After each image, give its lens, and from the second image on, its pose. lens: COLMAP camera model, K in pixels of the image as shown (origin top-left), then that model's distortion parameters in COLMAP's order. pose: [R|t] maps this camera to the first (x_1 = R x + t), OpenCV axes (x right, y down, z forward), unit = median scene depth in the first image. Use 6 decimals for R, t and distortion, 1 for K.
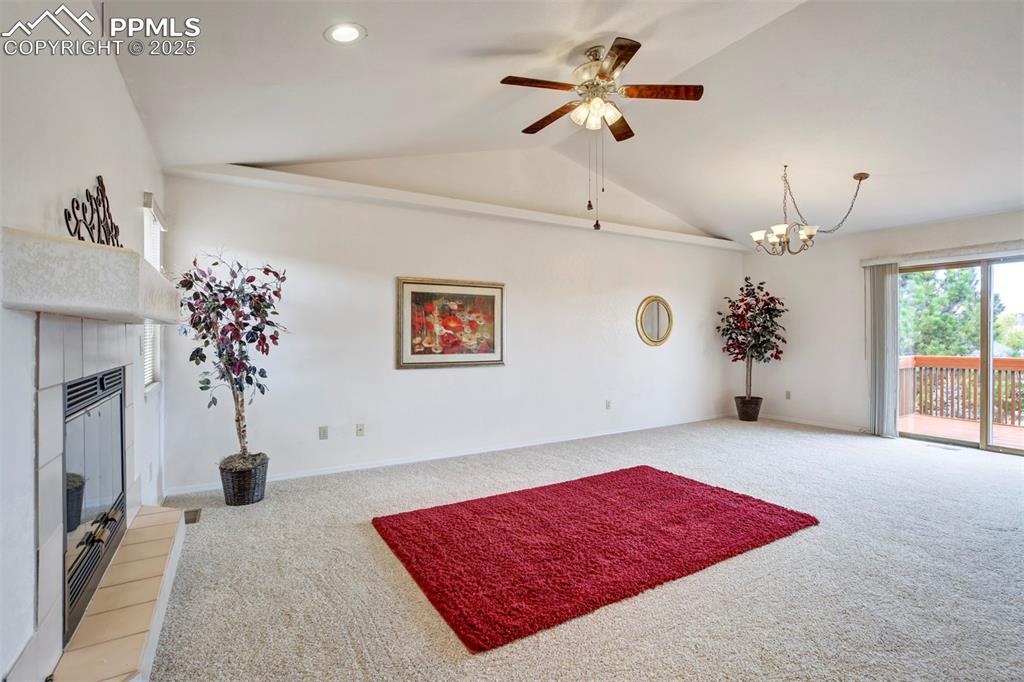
lens RADIAL K [[485.5, 0, 515.0], [0, 485.5, 339.9], [0, 0, 1]] dist [-0.038576, 0.021641]
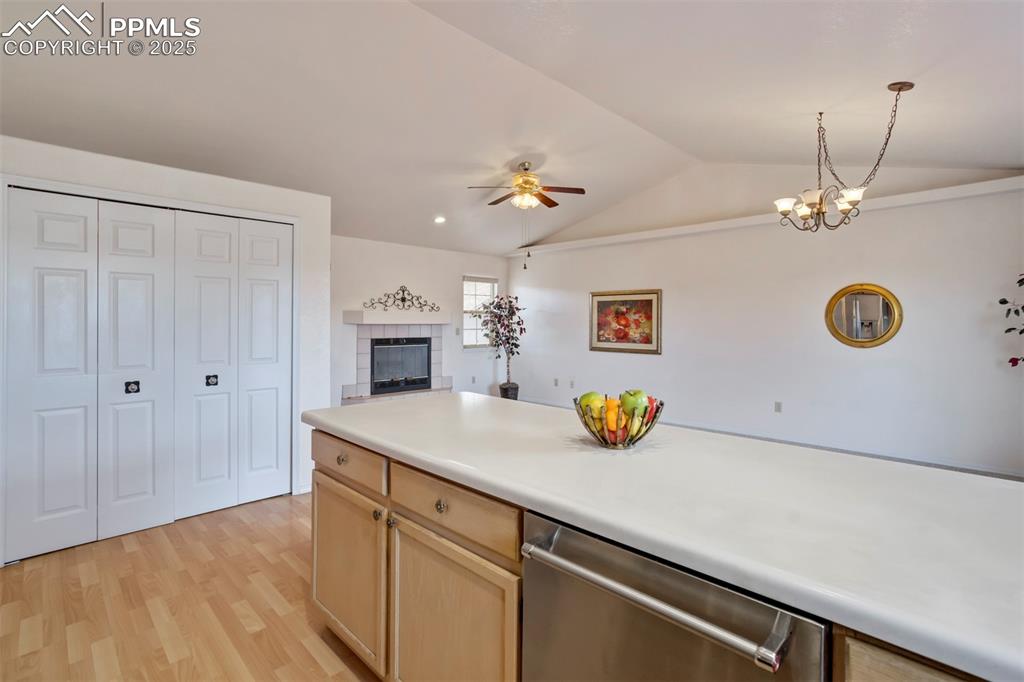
lens RADIAL K [[487.2, 0, 513.3], [0, 487.2, 325.0], [0, 0, 1]] dist [-0.014872, -0.000065]
pose [[0.241675, 0.005983, -0.970339, 1.223443], [-0.017047, 0.999853, 0.001919, -0.021832], [0.970208, 0.016078, 0.241741, 0.365507]]
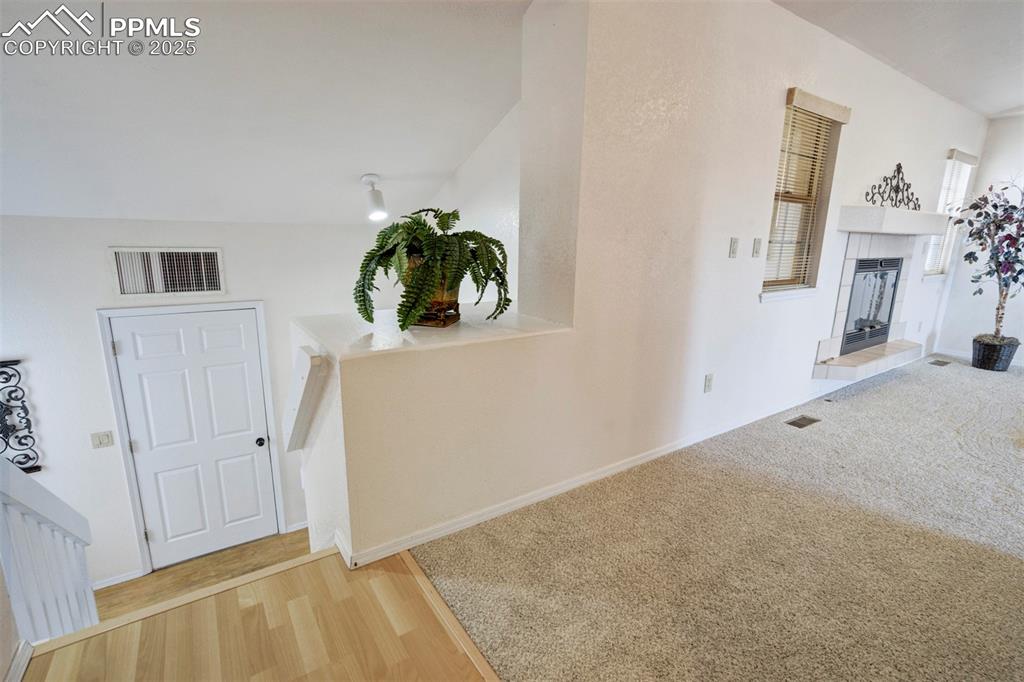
lens RADIAL K [[475.5, 0, 513.9], [0, 475.5, 345.4], [0, 0, 1]] dist [-0.038106, 0.019690]
pose [[0.053830, 0.231180, -0.971421, 0.484775], [-0.030191, 0.972763, 0.229826, 0.006670], [0.998094, 0.016957, 0.059343, -0.320579]]
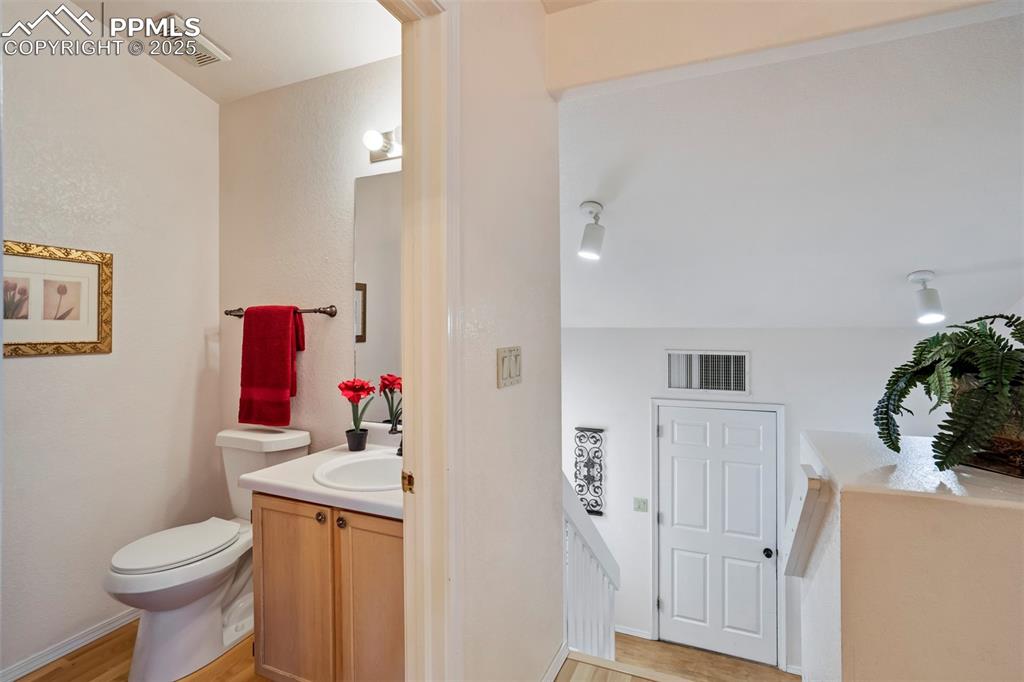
lens RADIAL K [[485.5, 0, 515.0], [0, 485.5, 339.9], [0, 0, 1]] dist [-0.038576, 0.021641]
pose [[-0.817270, 0.017194, -0.575999, 0.487184], [0.004587, 0.999717, 0.023334, 0.003194], [0.576237, 0.016428, -0.817117, -0.313391]]
